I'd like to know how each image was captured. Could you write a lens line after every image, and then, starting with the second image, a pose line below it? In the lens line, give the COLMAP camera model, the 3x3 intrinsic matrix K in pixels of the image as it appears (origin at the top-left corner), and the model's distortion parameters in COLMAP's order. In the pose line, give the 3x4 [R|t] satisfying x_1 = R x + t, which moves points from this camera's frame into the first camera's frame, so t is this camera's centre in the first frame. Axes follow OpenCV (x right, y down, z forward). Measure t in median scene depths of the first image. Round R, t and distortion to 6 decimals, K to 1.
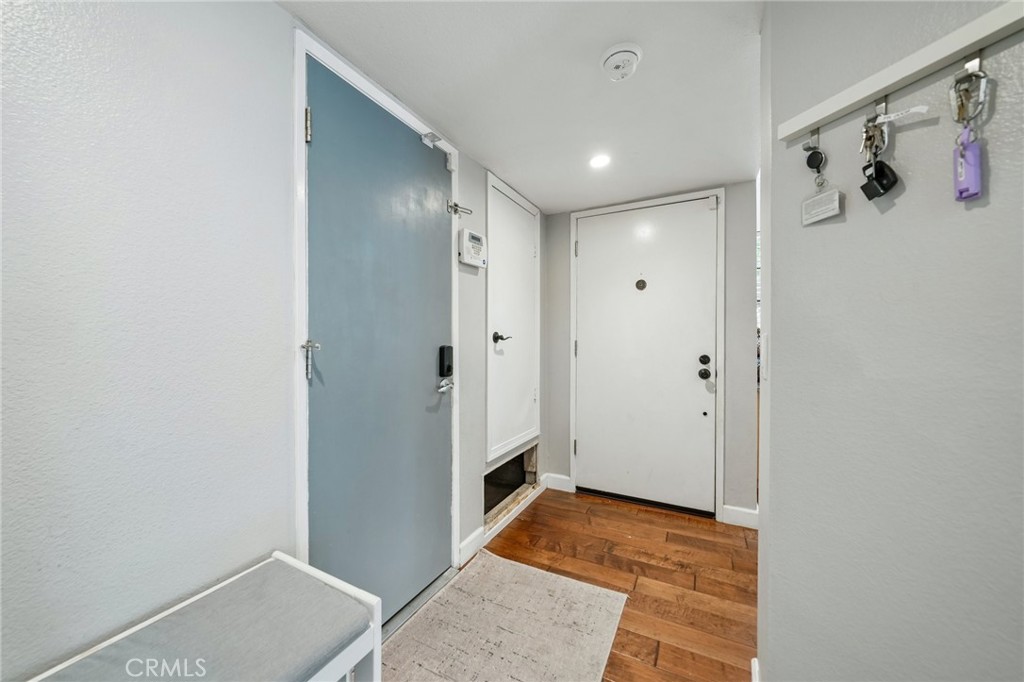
lens RADIAL K [[390.1, 0, 514.3], [0, 390.1, 335.9], [0, 0, 1]] dist [-0.017137, -0.000146]
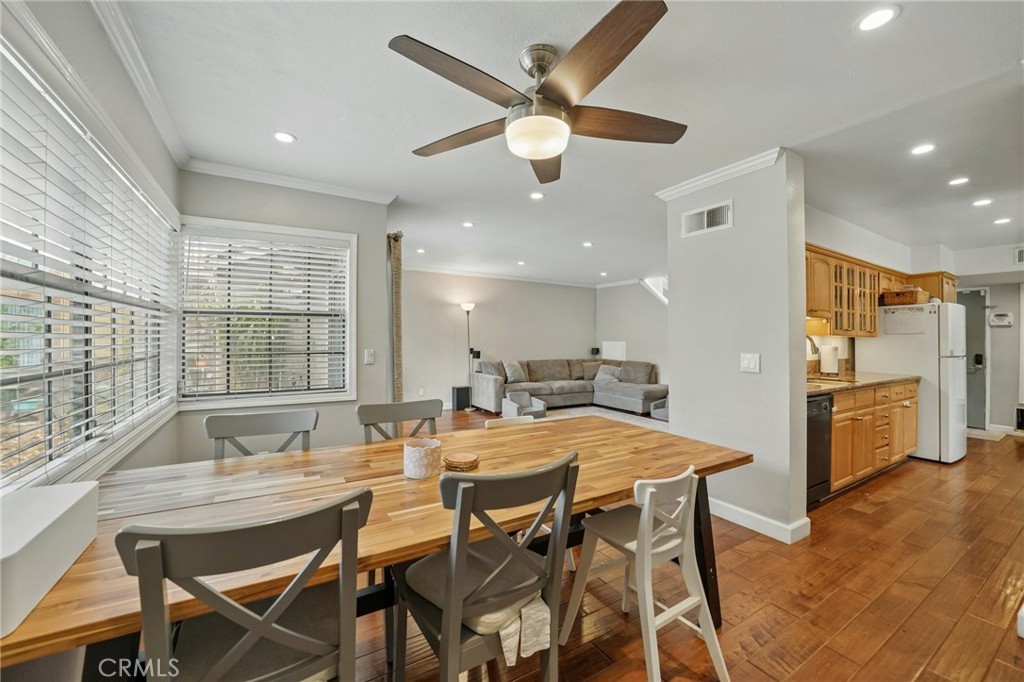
lens RADIAL K [[390.1, 0, 514.7], [0, 390.1, 335.0], [0, 0, 1]] dist [-0.017137, -0.000146]
pose [[-0.546269, -0.011554, -0.837530, 4.009640], [-0.011050, 0.999917, -0.006587, -0.060694], [0.837537, 0.005656, -0.546351, -0.392706]]
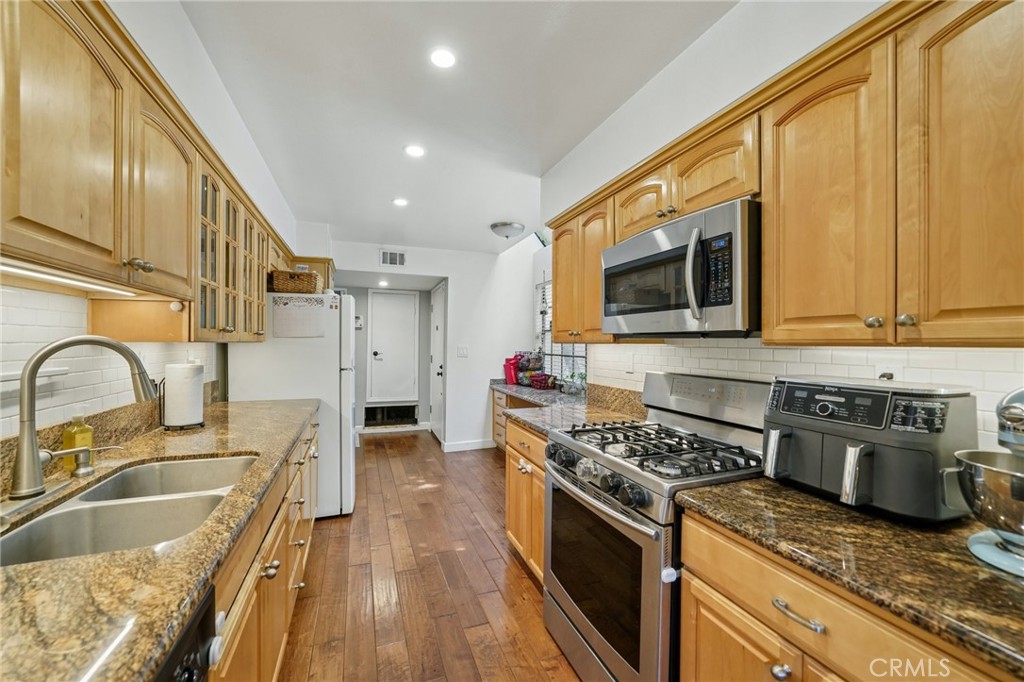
lens RADIAL K [[390.1, 0, 512.0], [0, 390.1, 337.3], [0, 0, 1]] dist [-0.017137, -0.000146]
pose [[0.733352, -0.003252, -0.679841, 2.624744], [-0.004809, 0.999939, -0.009971, -0.093174], [0.679832, 0.010581, 0.733291, -0.260123]]
